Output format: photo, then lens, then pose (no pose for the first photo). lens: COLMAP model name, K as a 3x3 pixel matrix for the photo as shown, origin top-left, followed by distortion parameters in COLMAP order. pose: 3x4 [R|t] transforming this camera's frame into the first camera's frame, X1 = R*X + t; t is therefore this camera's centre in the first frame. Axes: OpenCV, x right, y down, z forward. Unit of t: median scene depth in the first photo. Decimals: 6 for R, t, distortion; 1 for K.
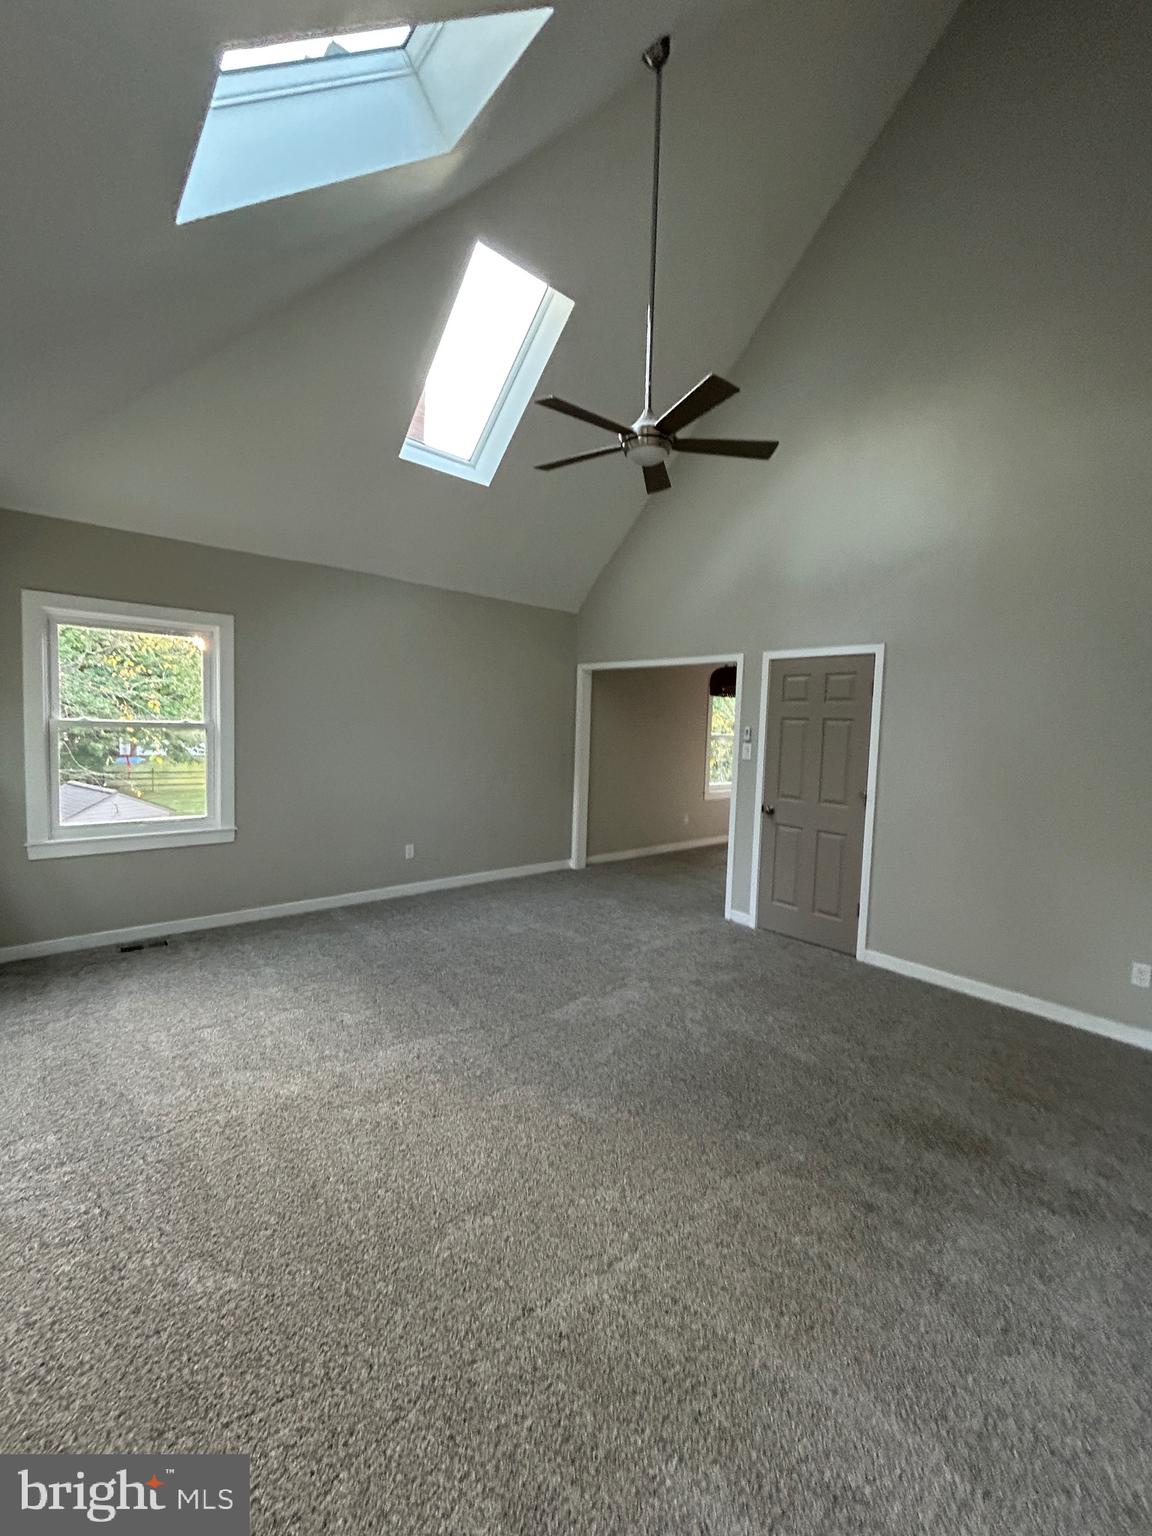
lens RADIAL K [[619.7, 0, 583.8], [0, 619.7, 771.7], [0, 0, 1]] dist [0.000166, 0.000664]
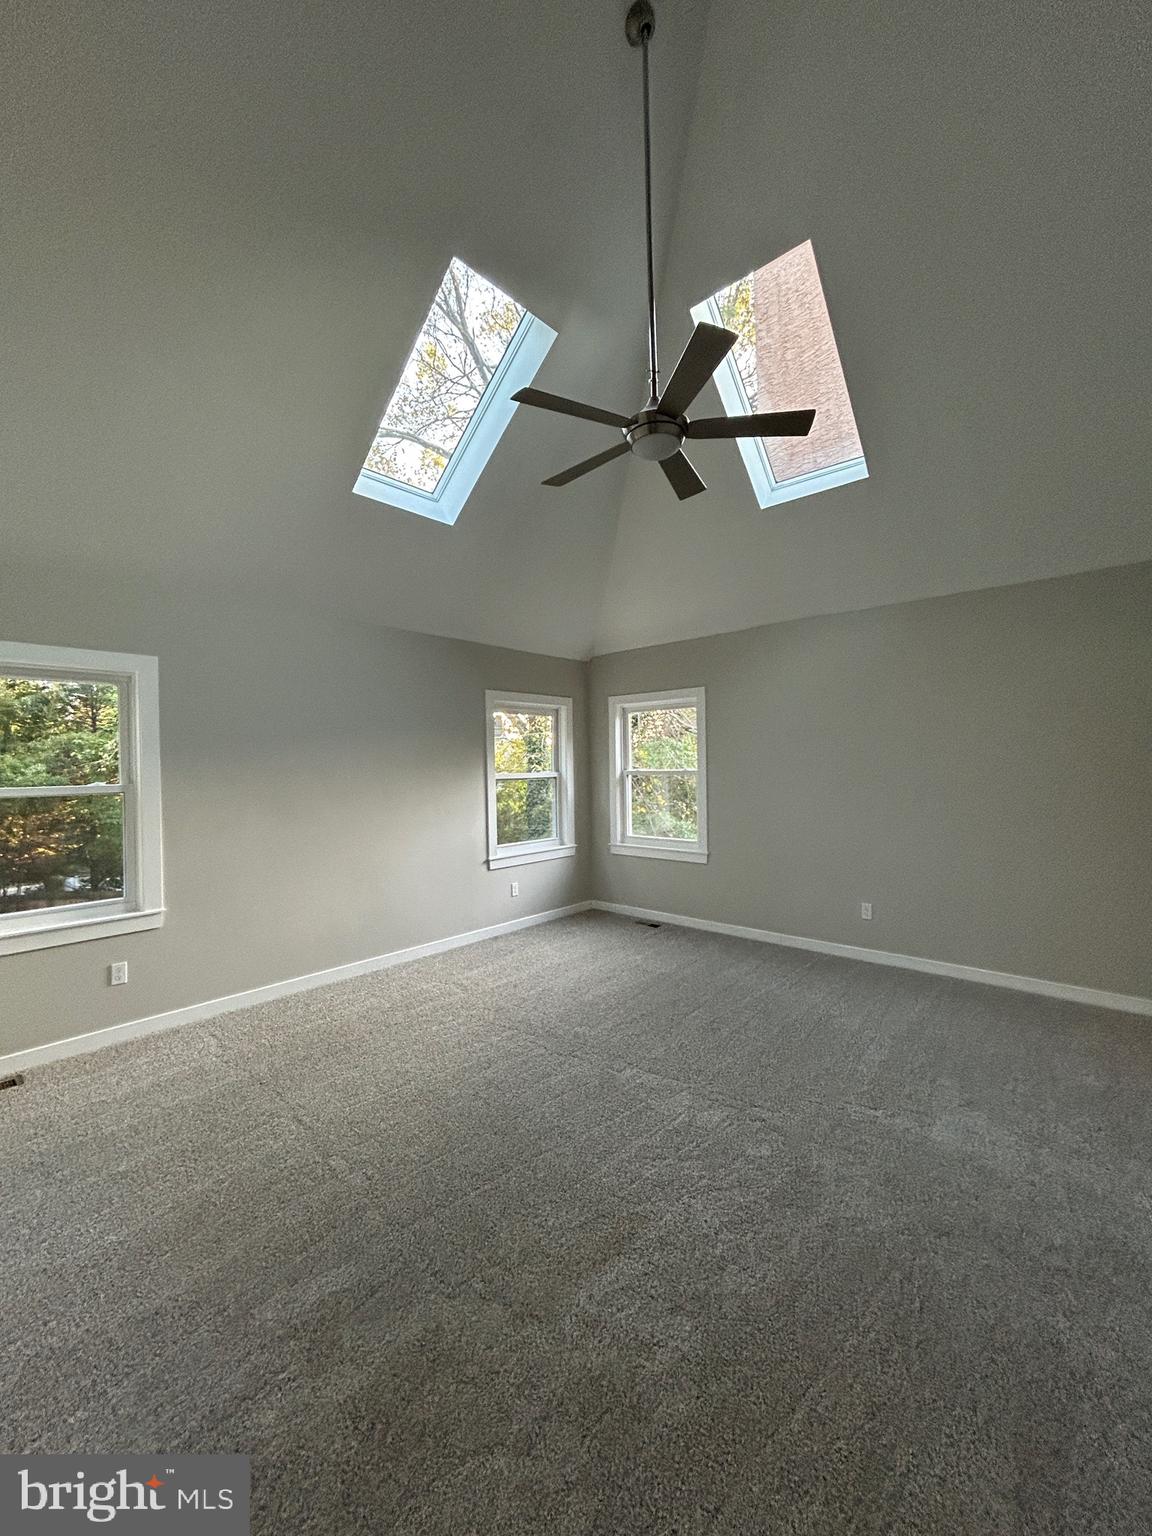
lens RADIAL K [[619.7, 0, 581.1], [0, 619.7, 769.9], [0, 0, 1]] dist [0.000166, 0.000664]
pose [[0.109507, -0.032825, -0.993444, 0.628588], [-0.063009, 0.997215, -0.039895, -0.009966], [0.991987, 0.066965, 0.107134, 0.568619]]
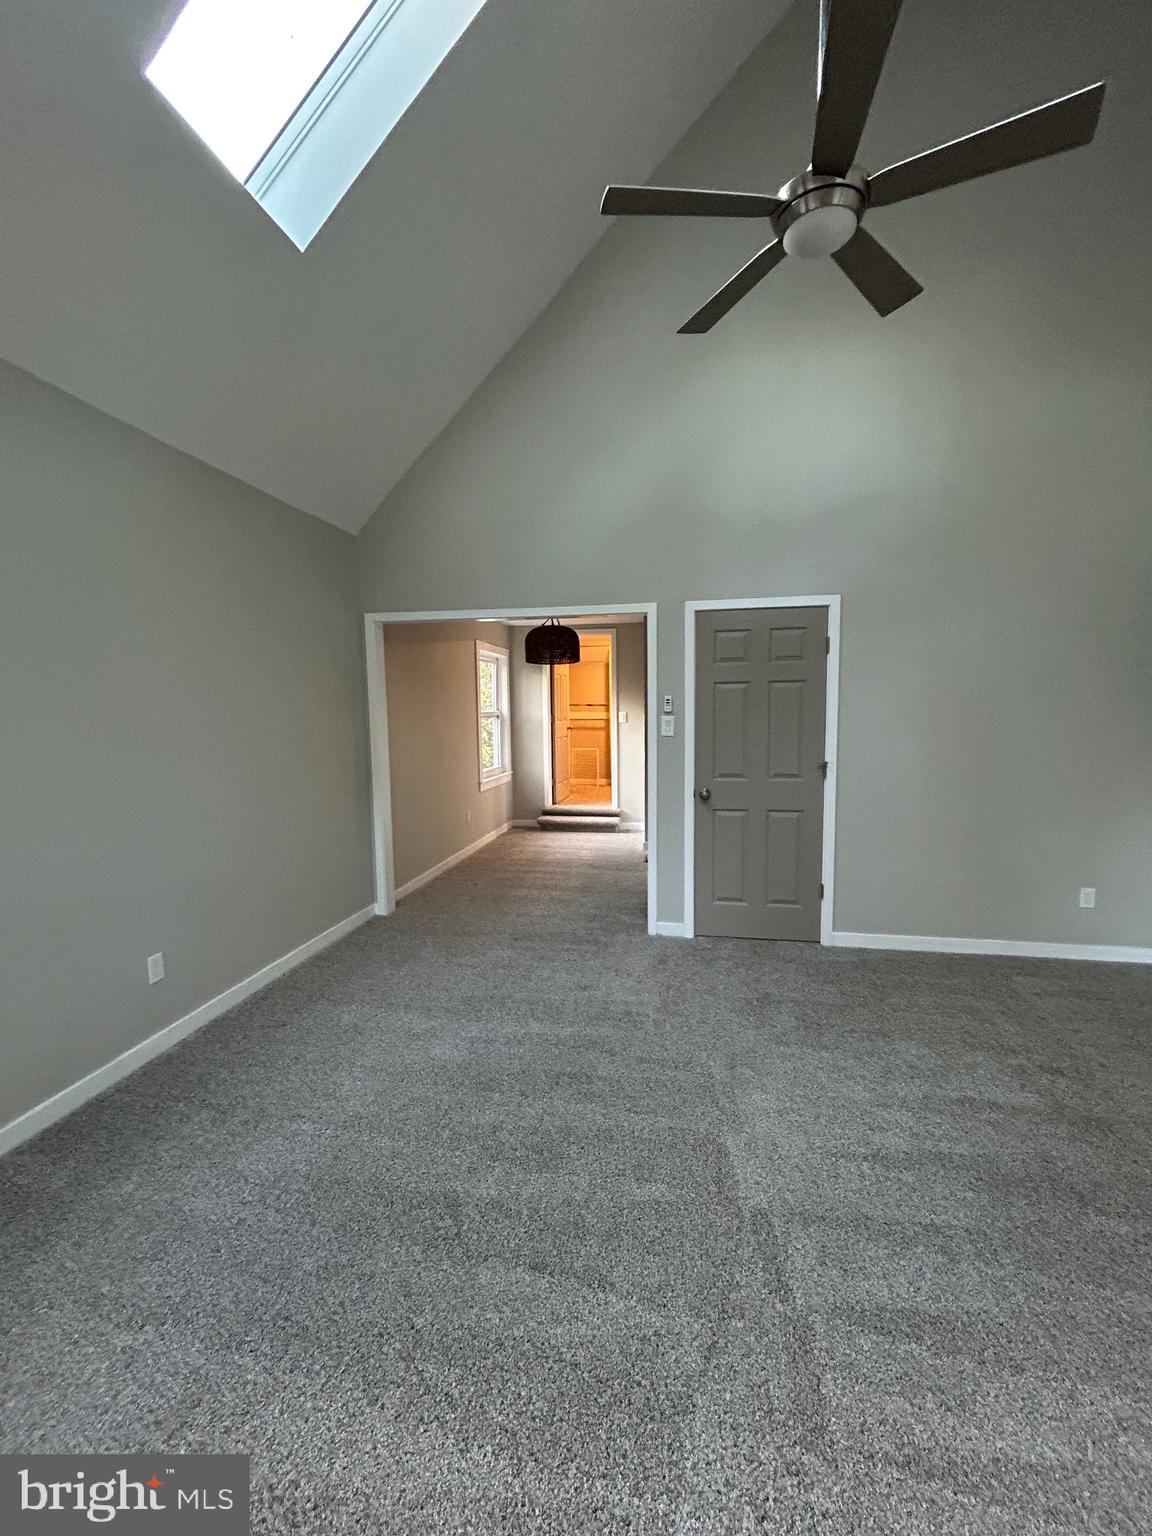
lens RADIAL K [[619.7, 0, 575.8], [0, 619.7, 769.3], [0, 0, 1]] dist [0.000166, 0.000664]
pose [[0.791671, -0.104871, 0.601880, -0.340256], [0.086803, 0.994471, 0.059101, -0.036240], [-0.604750, 0.005457, 0.796397, 0.455531]]
